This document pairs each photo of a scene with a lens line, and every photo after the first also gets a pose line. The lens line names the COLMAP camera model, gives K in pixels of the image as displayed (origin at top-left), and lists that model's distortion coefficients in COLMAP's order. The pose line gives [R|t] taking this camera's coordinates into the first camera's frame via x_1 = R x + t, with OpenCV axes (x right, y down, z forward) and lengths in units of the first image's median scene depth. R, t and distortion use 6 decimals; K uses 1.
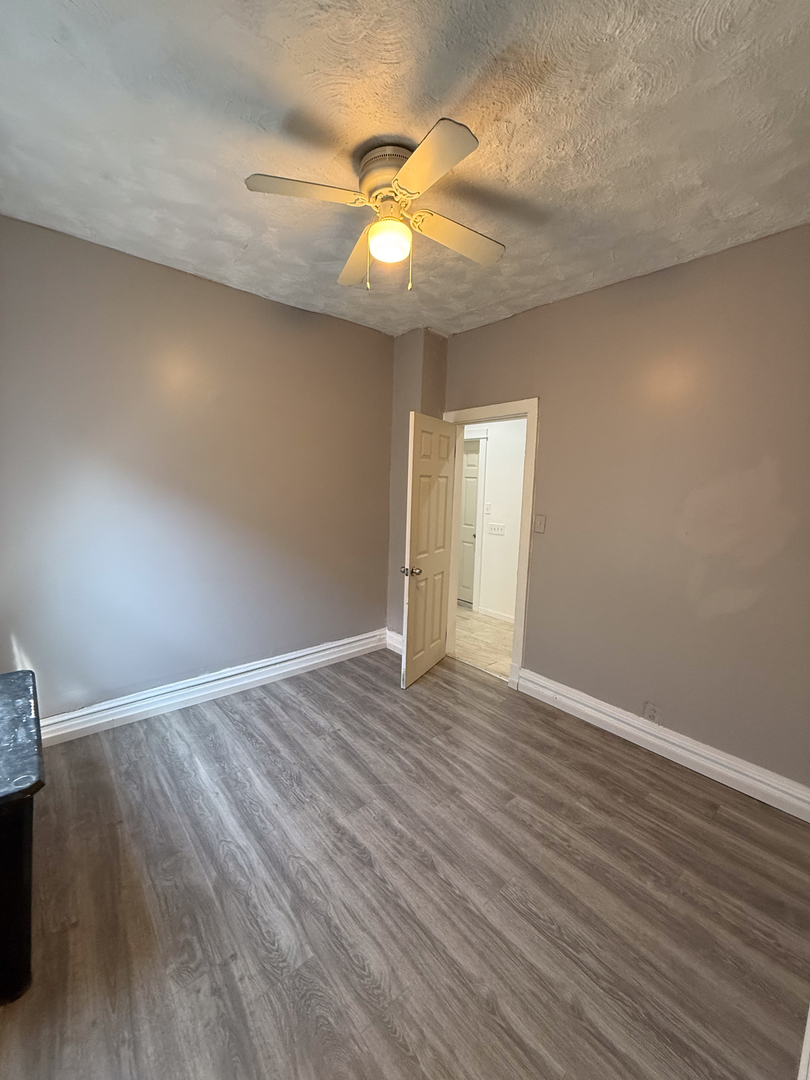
lens RADIAL K [[430.8, 0, 404.3], [0, 430.8, 541.2], [0, 0, 1]] dist [0.001991, -0.000009]
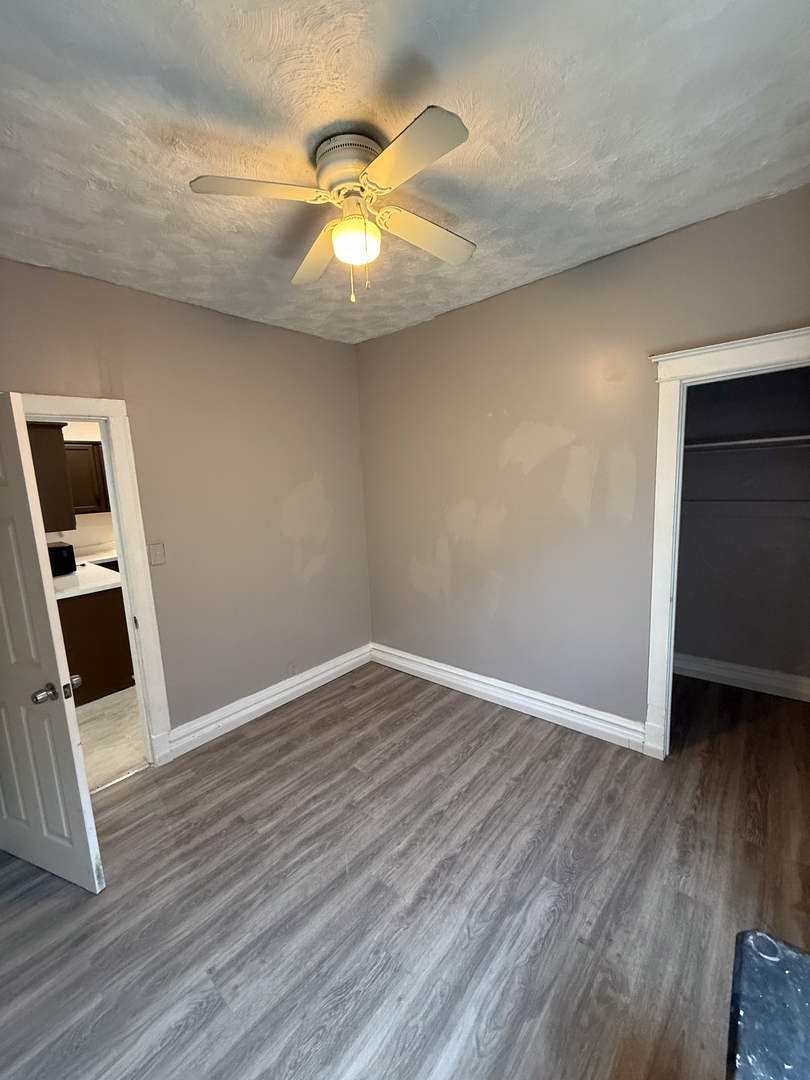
lens RADIAL K [[430.8, 0, 404.3], [0, 430.8, 541.2], [0, 0, 1]] dist [0.001991, -0.000009]
pose [[-0.147585, -0.172203, 0.973943, -0.958841], [0.186887, 0.962132, 0.198434, -0.239842], [-0.971232, 0.211304, -0.109814, 1.056784]]
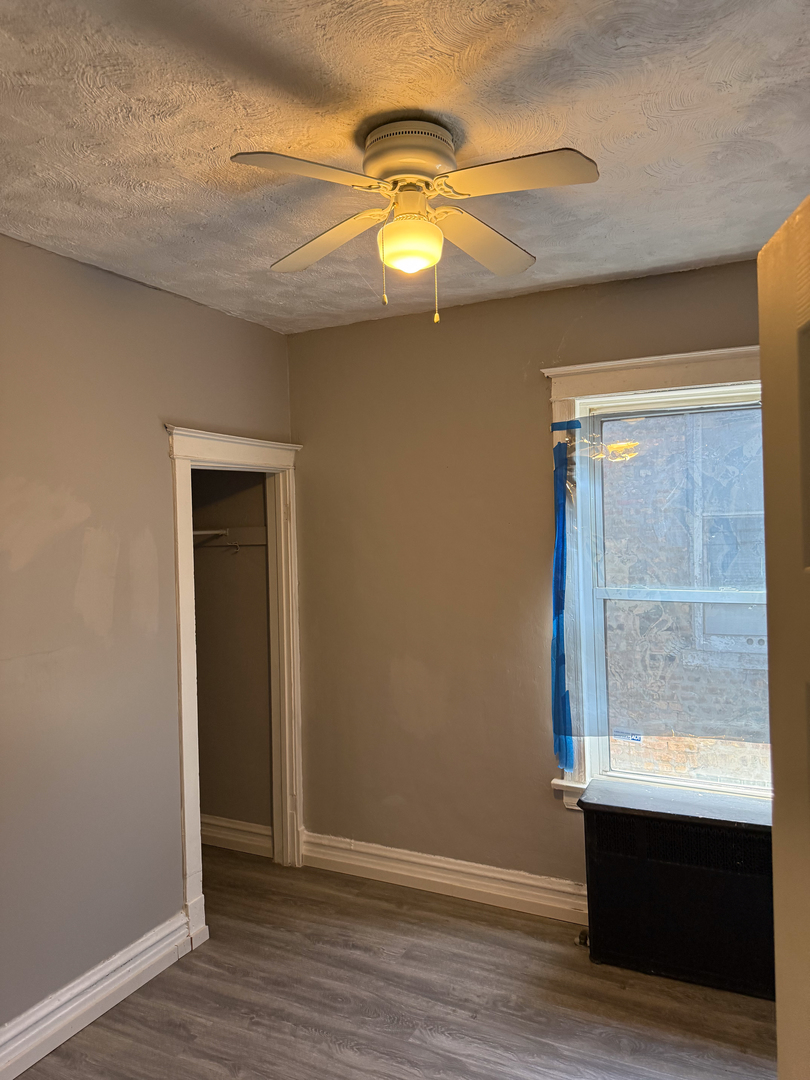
lens RADIAL K [[770.5, 0, 408.9], [0, 770.5, 537.8], [0, 0, 1]] dist [0.040704, -0.040581]
pose [[-0.924238, 0.001381, -0.381815, 0.398276], [-0.055109, 0.989040, 0.136978, -0.389346], [0.377819, 0.147642, -0.914032, 2.014845]]
